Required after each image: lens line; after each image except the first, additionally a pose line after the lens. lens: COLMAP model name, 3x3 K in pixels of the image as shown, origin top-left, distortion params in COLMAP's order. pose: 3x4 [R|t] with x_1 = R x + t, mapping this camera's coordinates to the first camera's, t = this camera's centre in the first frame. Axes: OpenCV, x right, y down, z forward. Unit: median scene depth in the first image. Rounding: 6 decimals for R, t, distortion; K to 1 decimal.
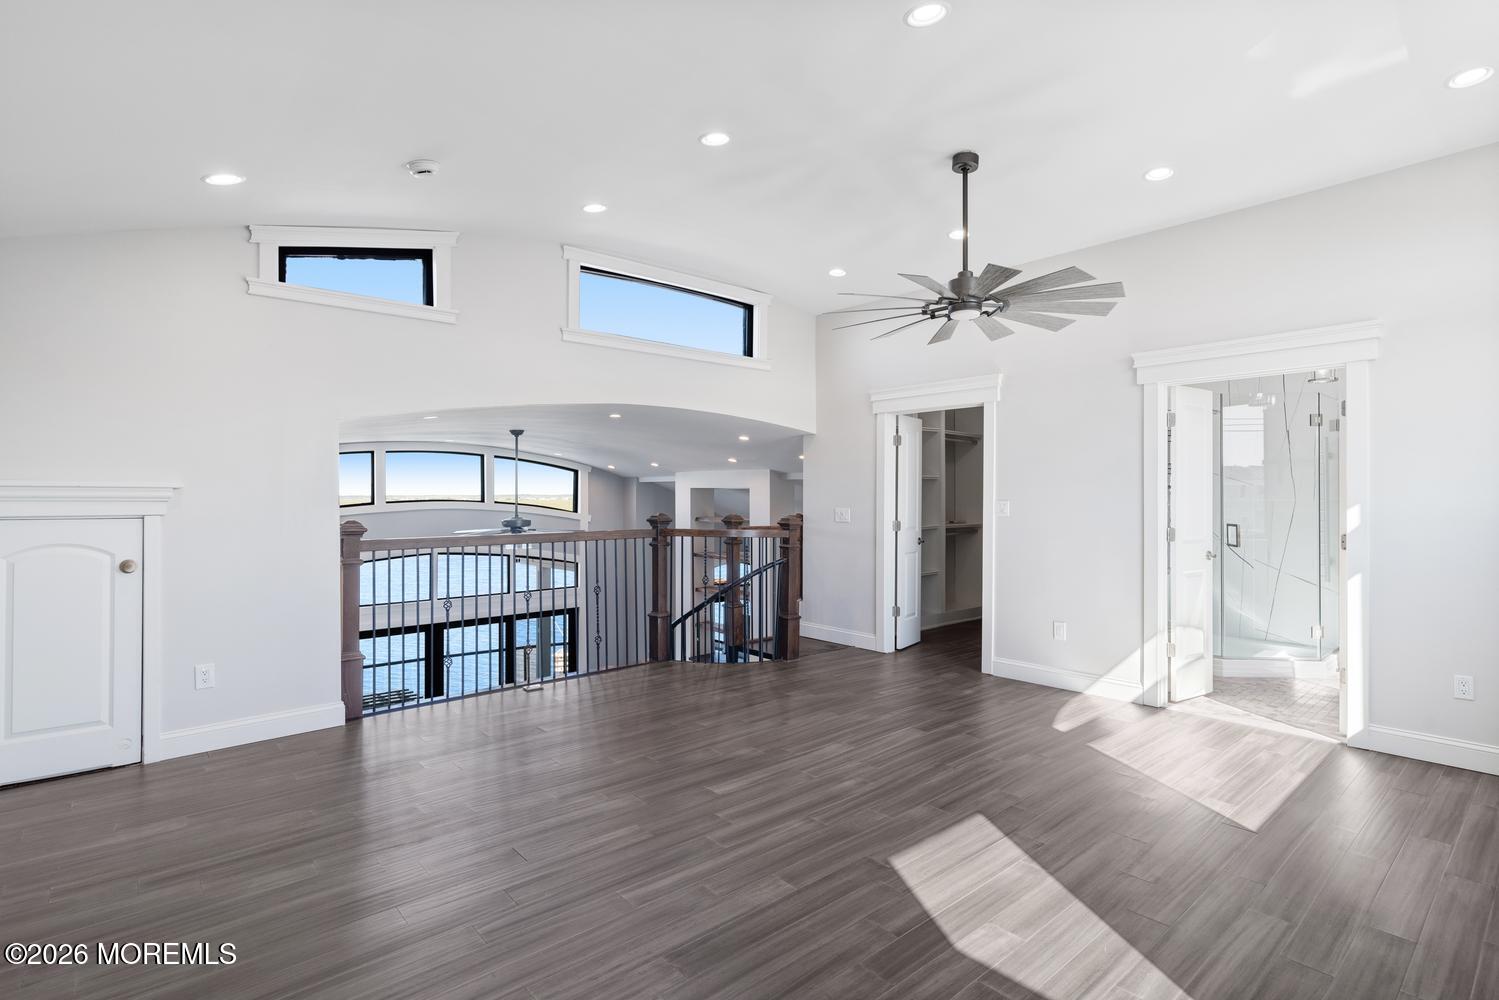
lens RADIAL K [[738.5, 0, 746.6], [0, 738.5, 494.9], [0, 0, 1]] dist [0.002731, 0.000914]
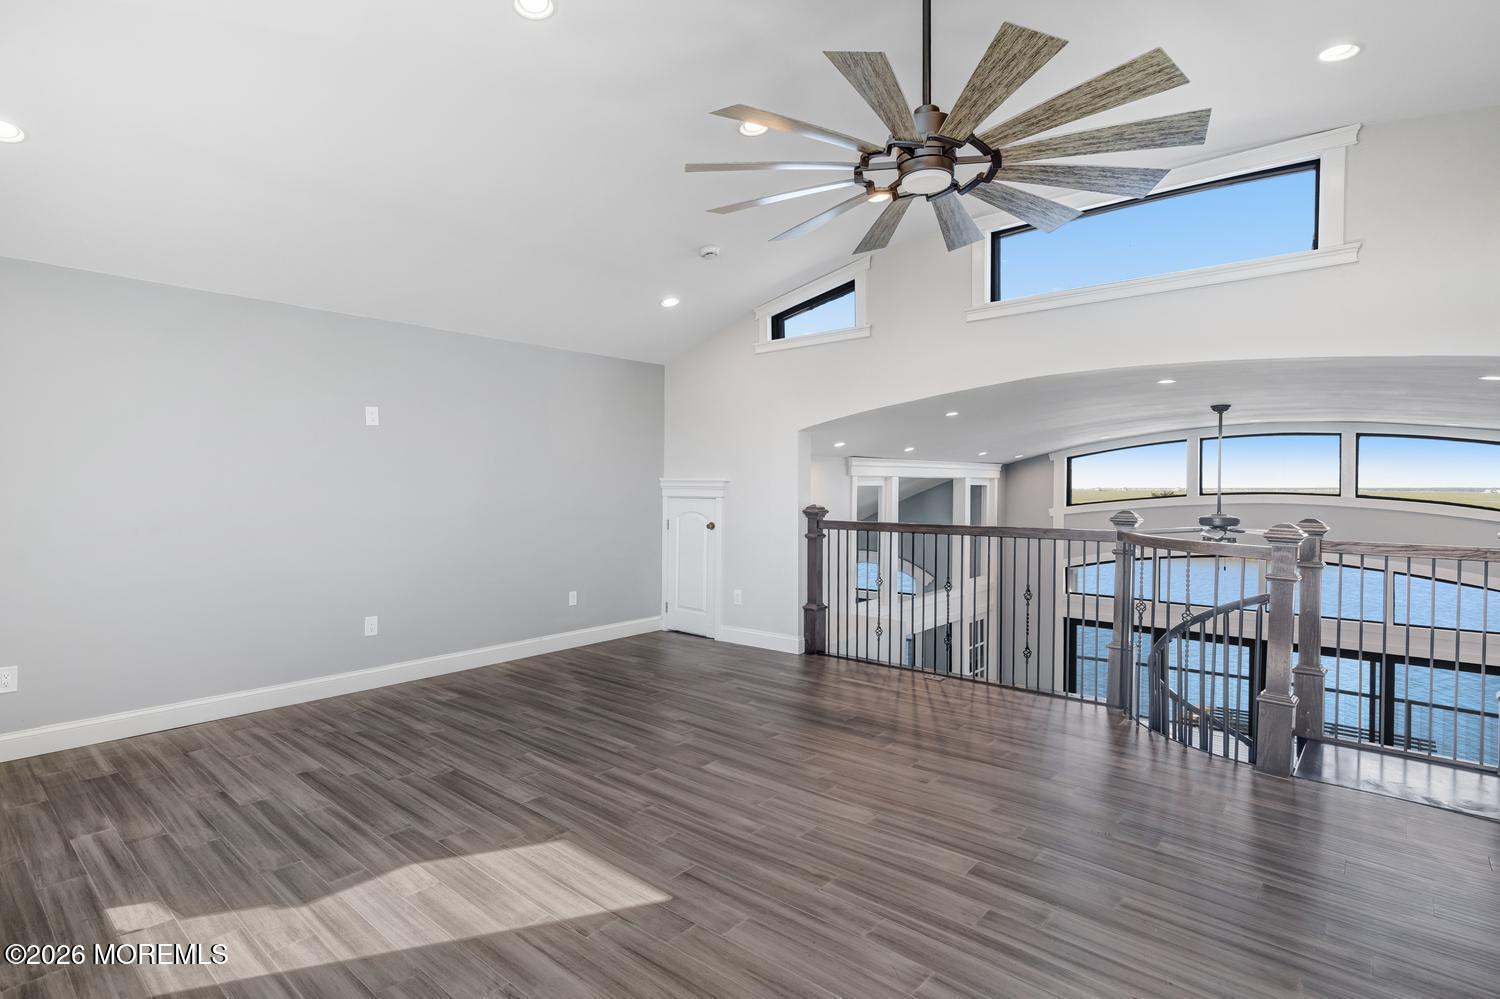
lens RADIAL K [[744.7, 0, 735.8], [0, 744.7, 509.0], [0, 0, 1]] dist [-0.001338, 0.000356]
pose [[0.130253, 0.030403, -0.991015, 0.874394], [-0.001611, 0.999535, 0.030453, 0.001929], [0.991479, -0.002370, 0.130241, 0.783100]]
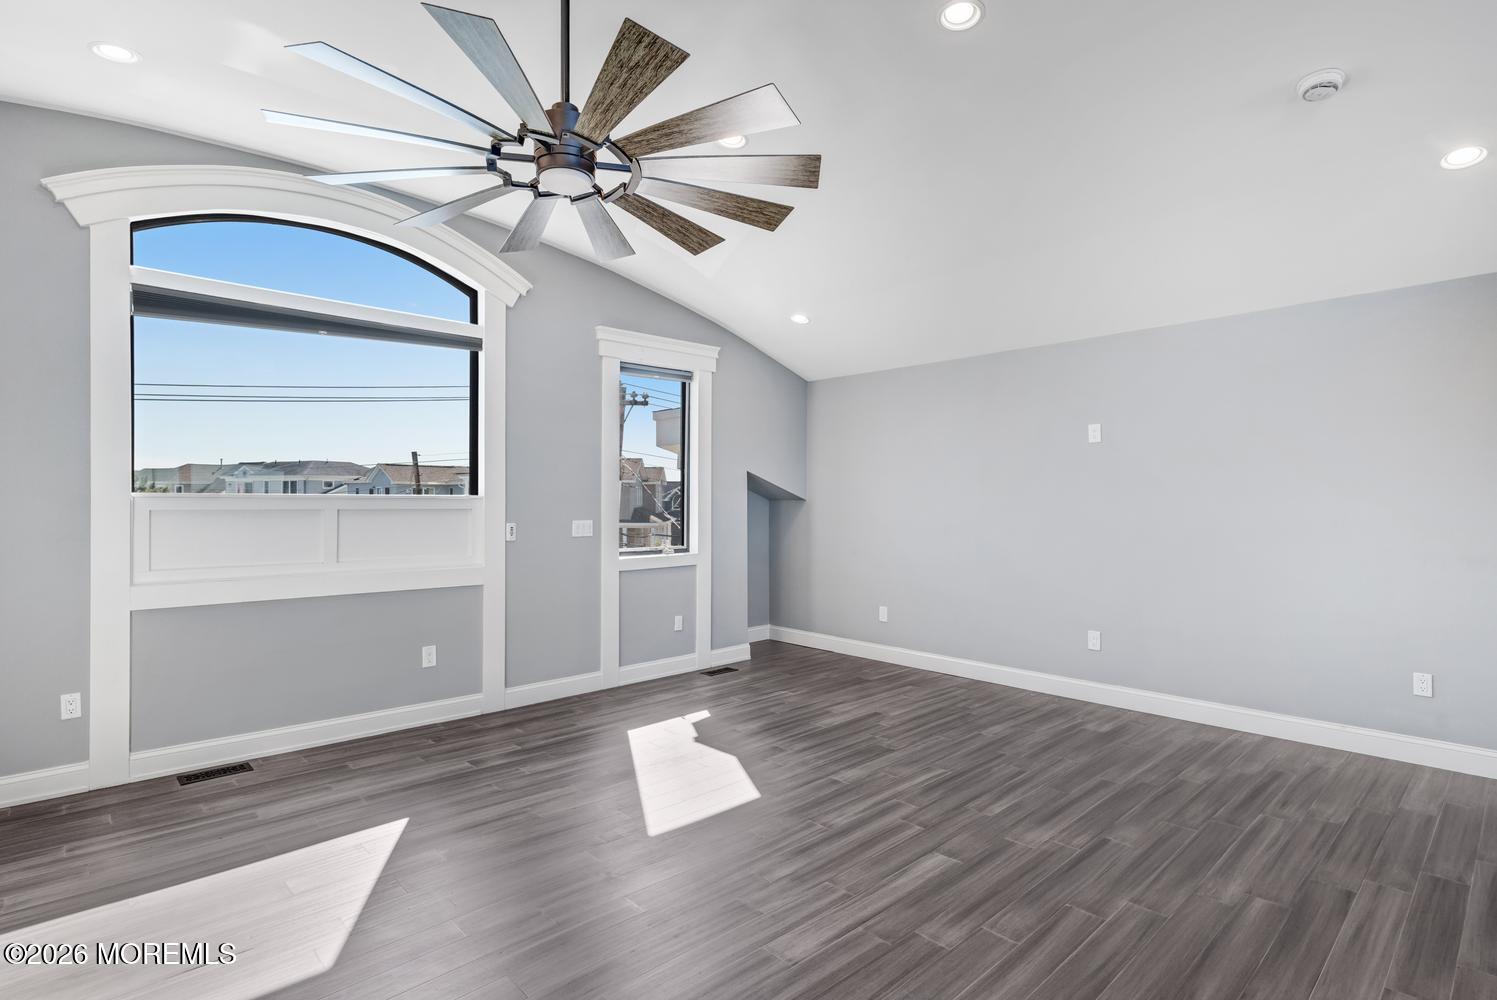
lens RADIAL K [[737.5, 0, 745.6], [0, 737.5, 495.0], [0, 0, 1]] dist [0.002731, 0.000914]
pose [[-0.999459, 0.000002, -0.032888, 0.181388], [0.000180, 0.999985, -0.005392, -0.002608], [0.032887, -0.005395, -0.999445, 1.588912]]
